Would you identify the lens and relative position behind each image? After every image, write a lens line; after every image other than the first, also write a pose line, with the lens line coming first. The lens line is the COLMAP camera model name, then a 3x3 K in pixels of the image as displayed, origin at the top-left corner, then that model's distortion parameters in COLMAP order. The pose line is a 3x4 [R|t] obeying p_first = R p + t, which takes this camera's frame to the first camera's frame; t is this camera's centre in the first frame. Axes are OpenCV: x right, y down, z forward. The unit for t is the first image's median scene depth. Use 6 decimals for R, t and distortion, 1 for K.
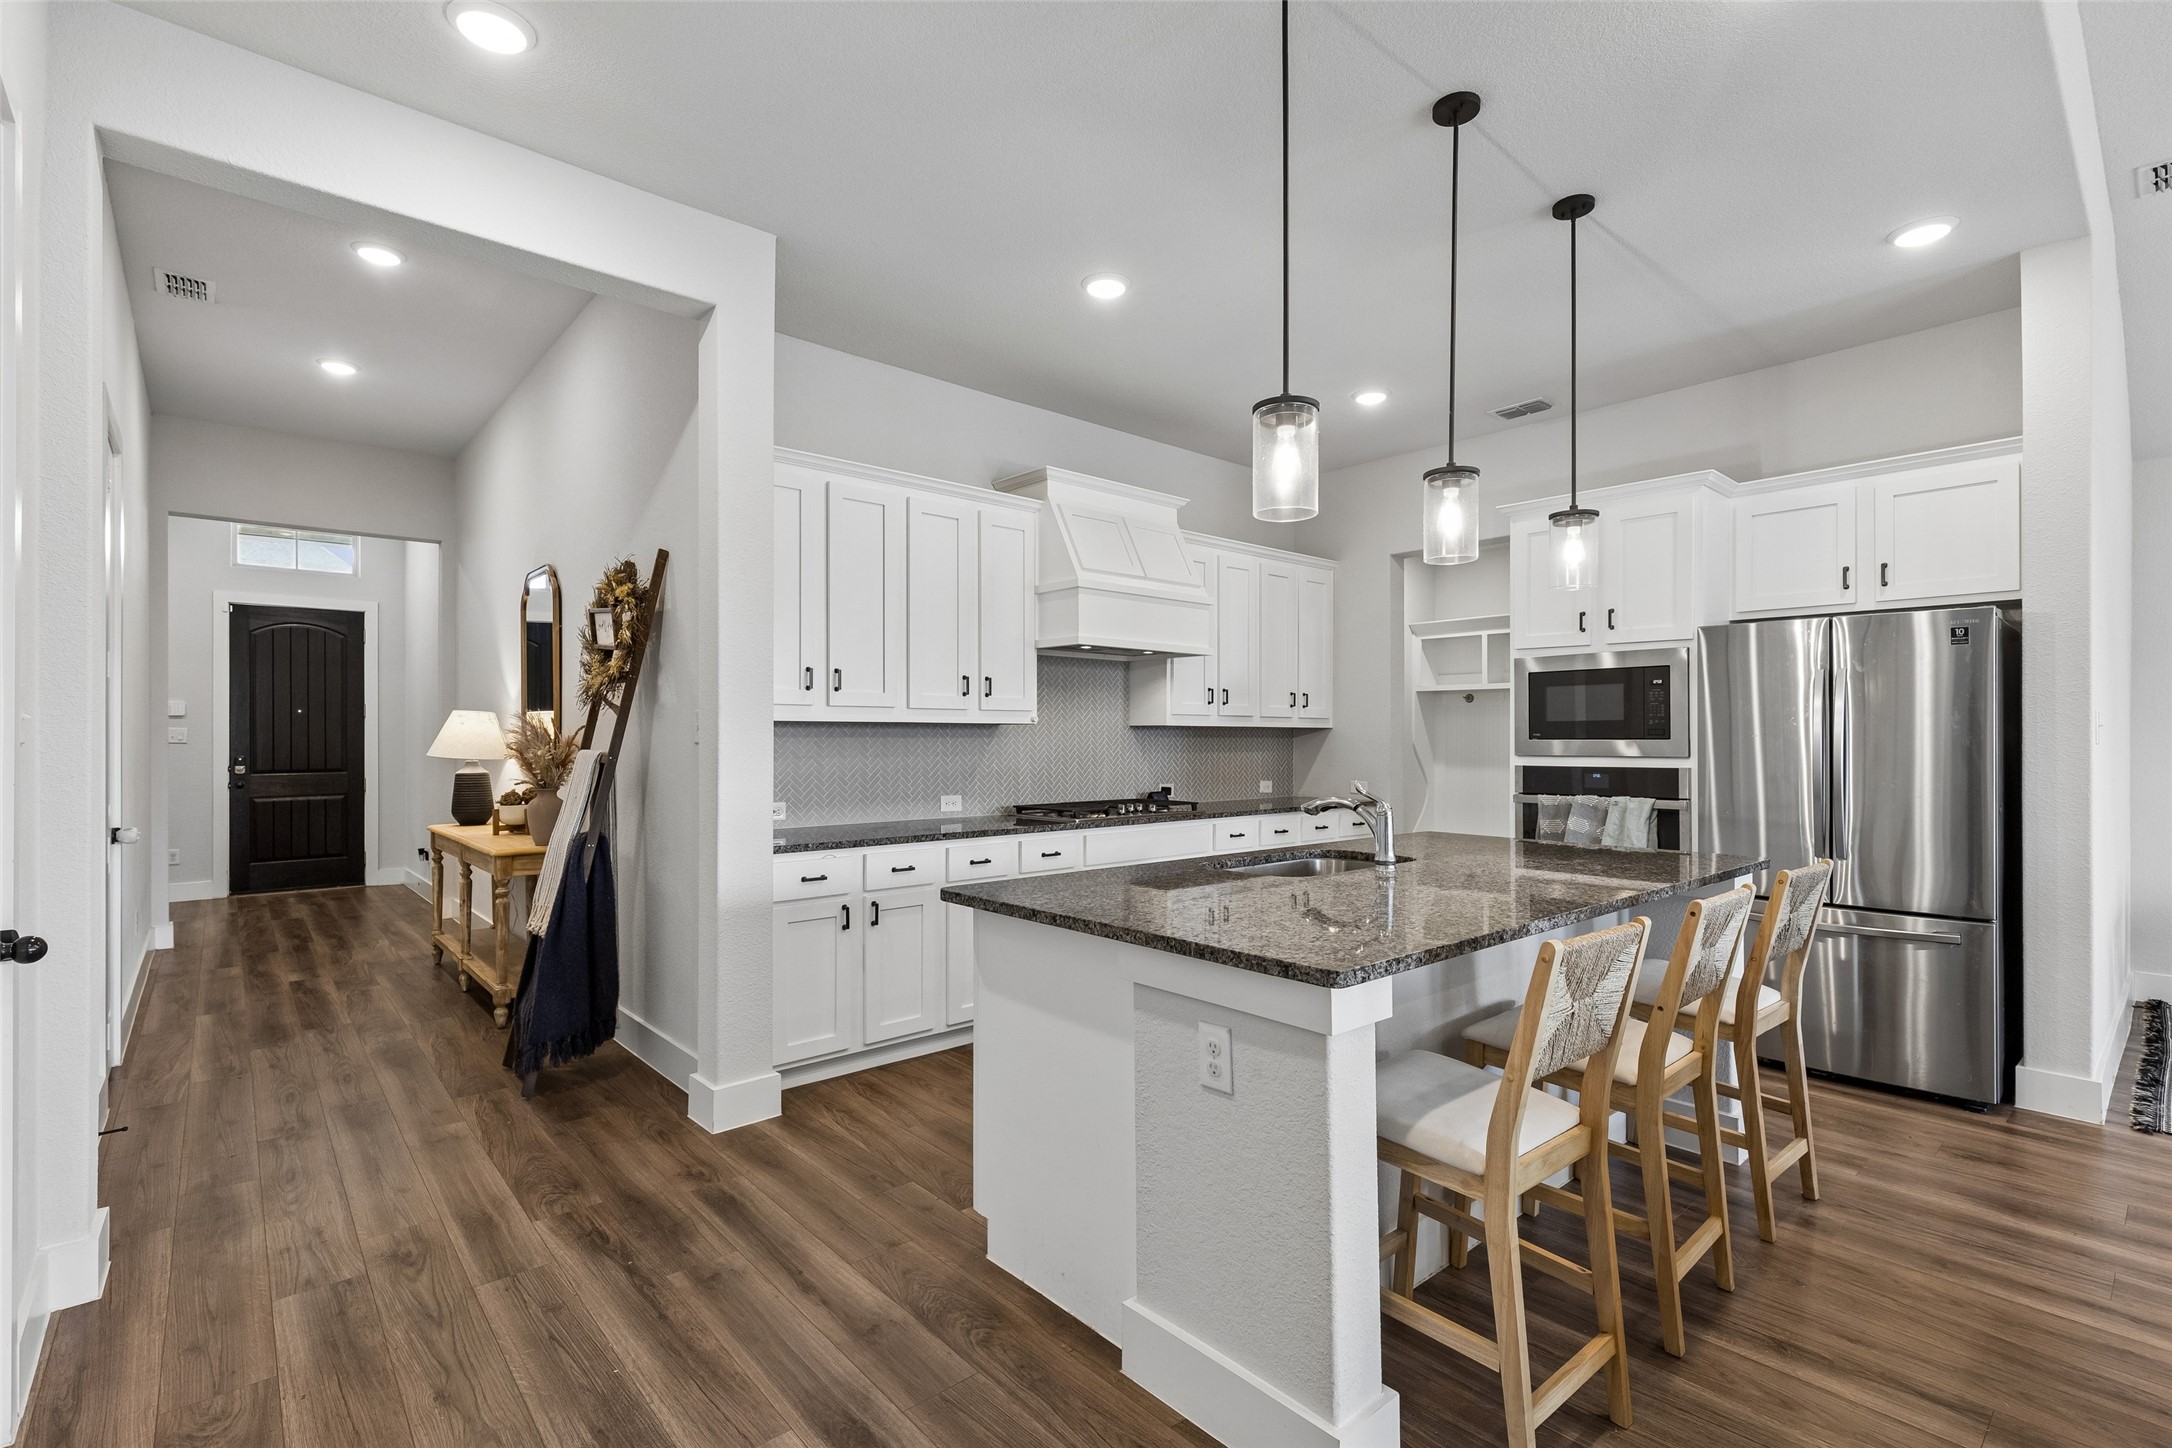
lens RADIAL K [[975.3, 0, 1076.4], [0, 975.3, 733.1], [0, 0, 1]] dist [-0.002437, 0.002132]
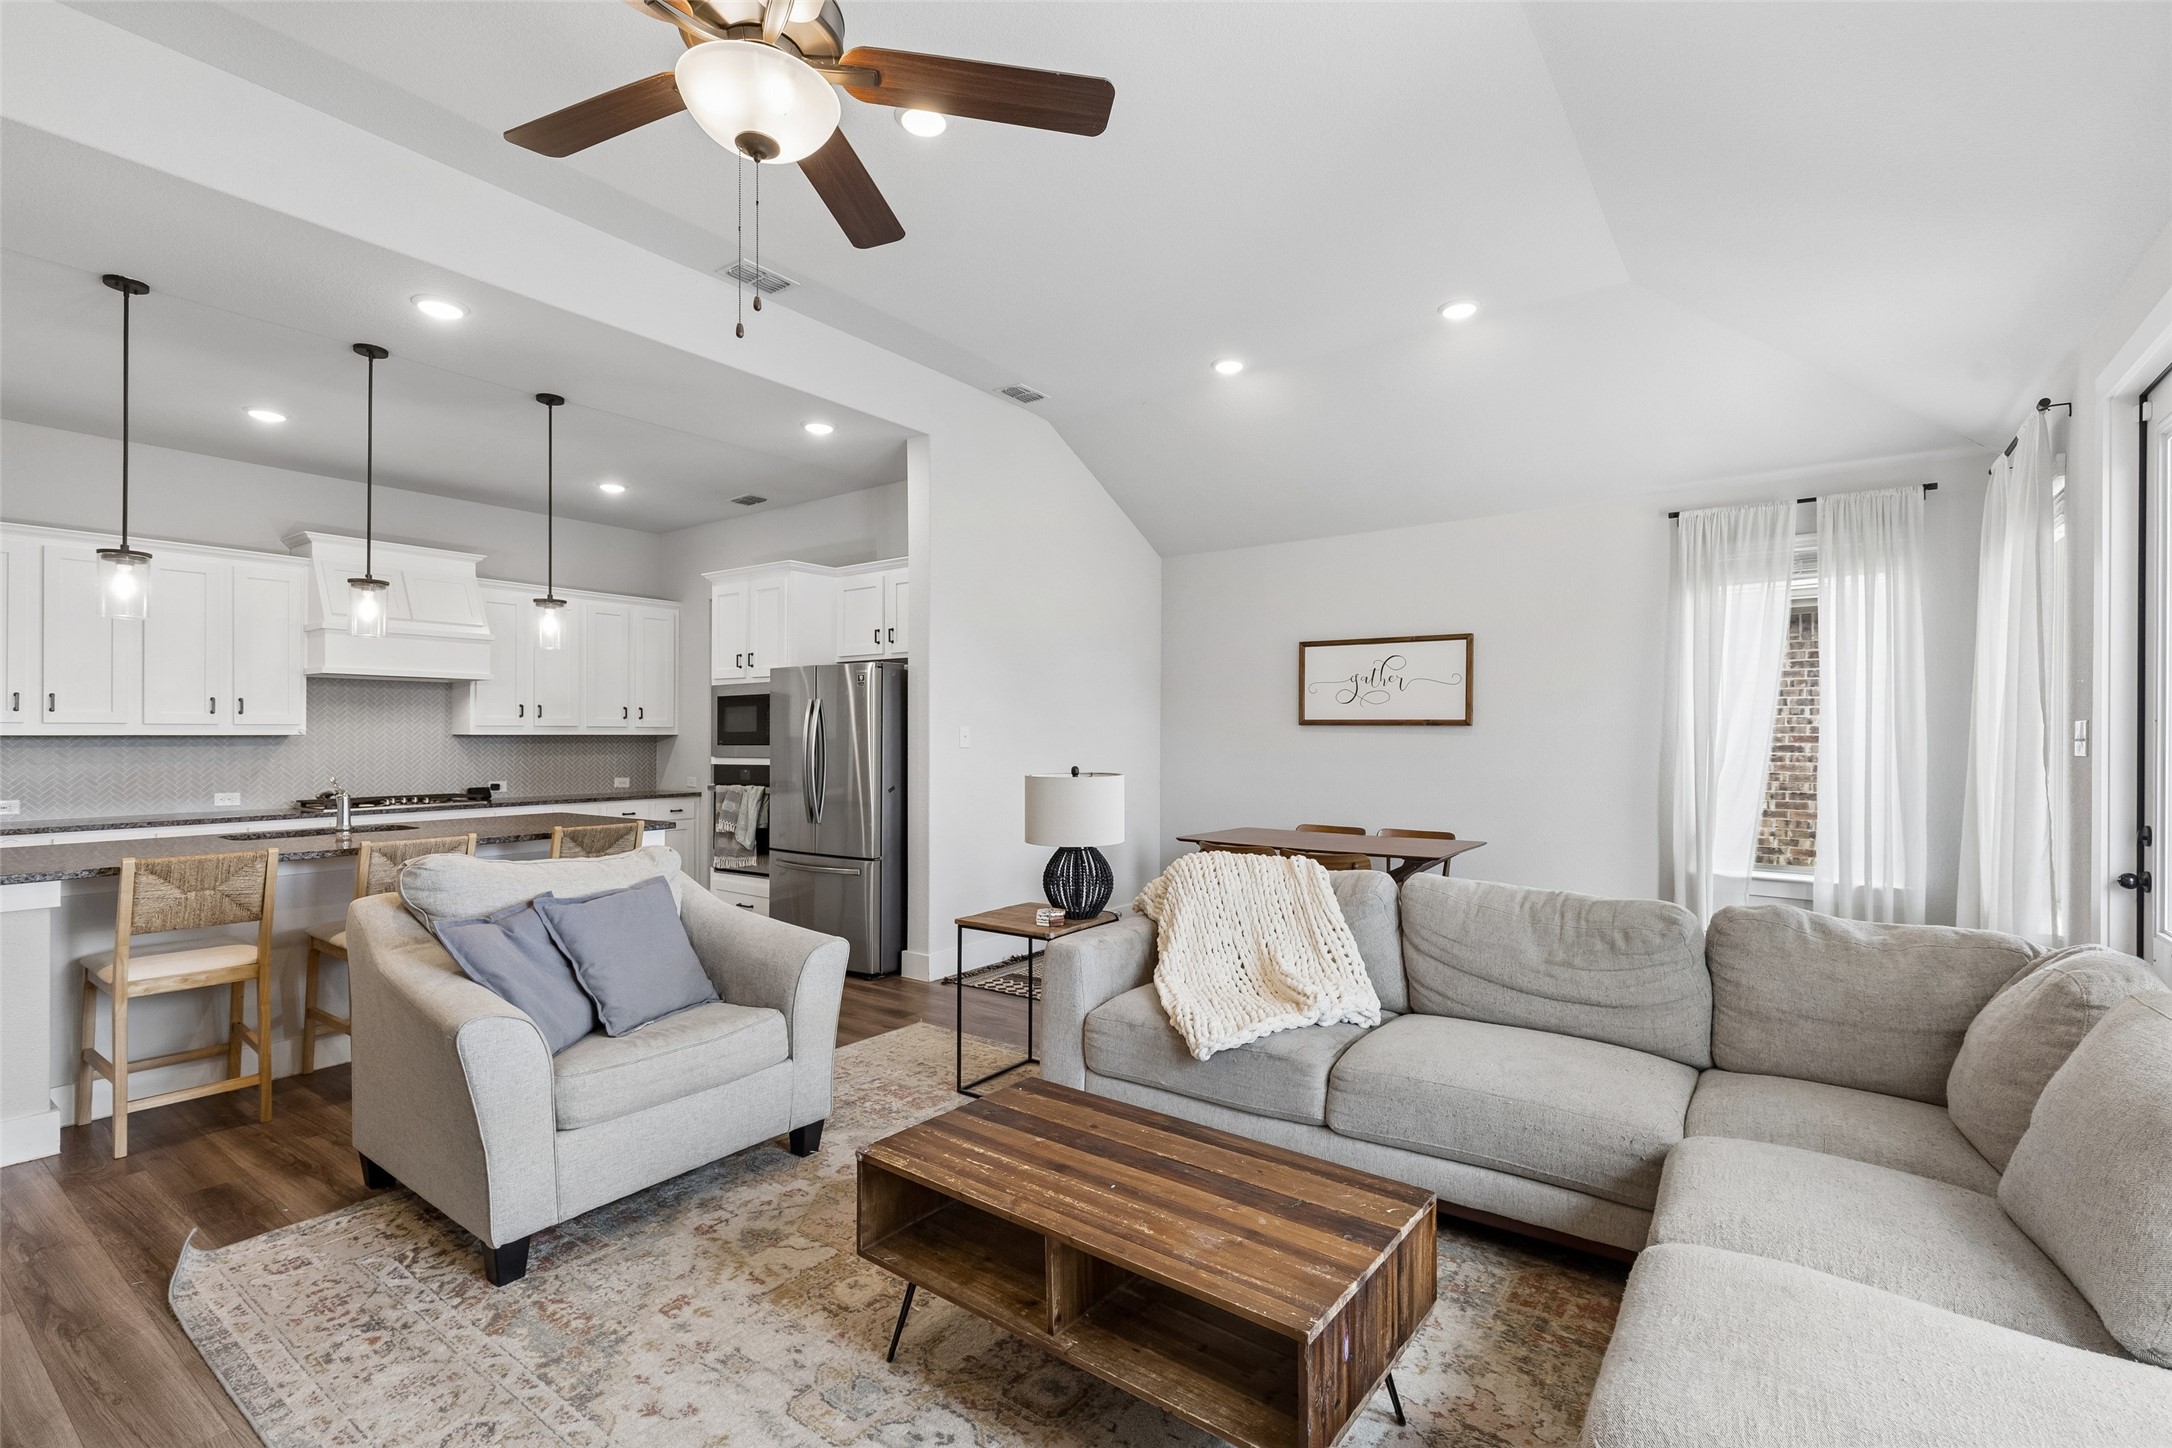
lens RADIAL K [[975.3, 0, 1086.8], [0, 975.3, 724.2], [0, 0, 1]] dist [-0.002437, 0.002132]
pose [[0.973309, -0.000704, 0.229499, 0.698444], [0.002307, 0.999975, -0.006718, -0.013461], [-0.229488, 0.007069, 0.973286, -0.486325]]
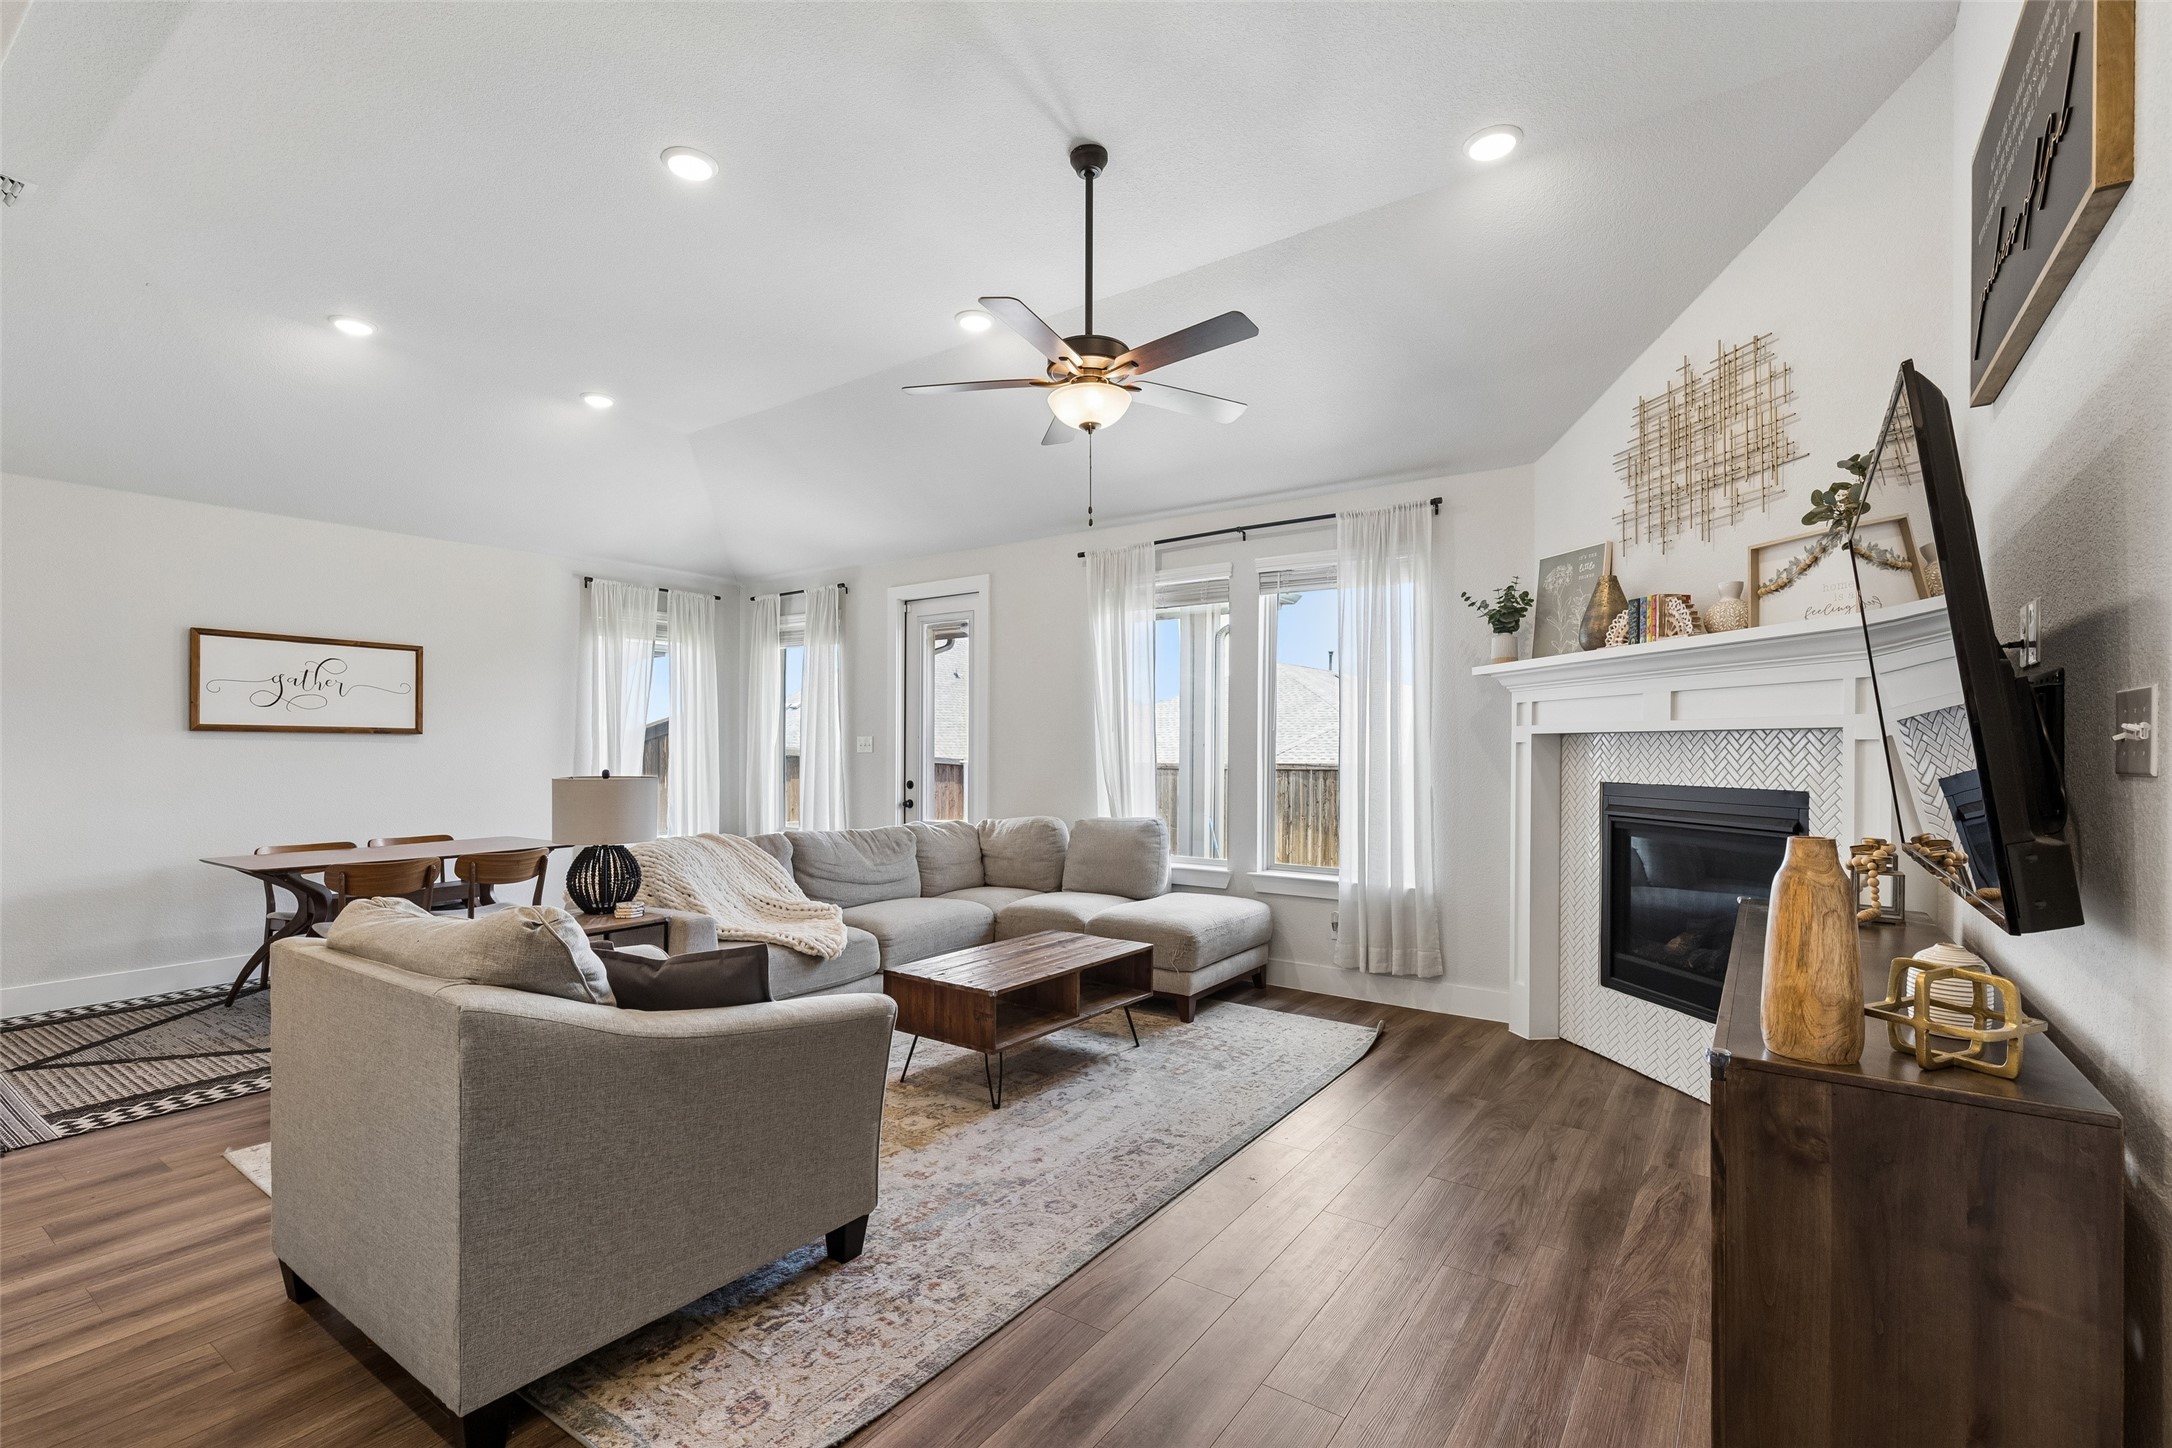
lens RADIAL K [[975.3, 0, 1081.5], [0, 975.3, 743.8], [0, 0, 1]] dist [-0.002437, 0.002132]
pose [[-0.243001, 0.005041, 0.970013, -0.077267], [-0.000541, 0.999986, -0.005332, 0.000823], [-0.970026, -0.001821, -0.242995, 0.130354]]
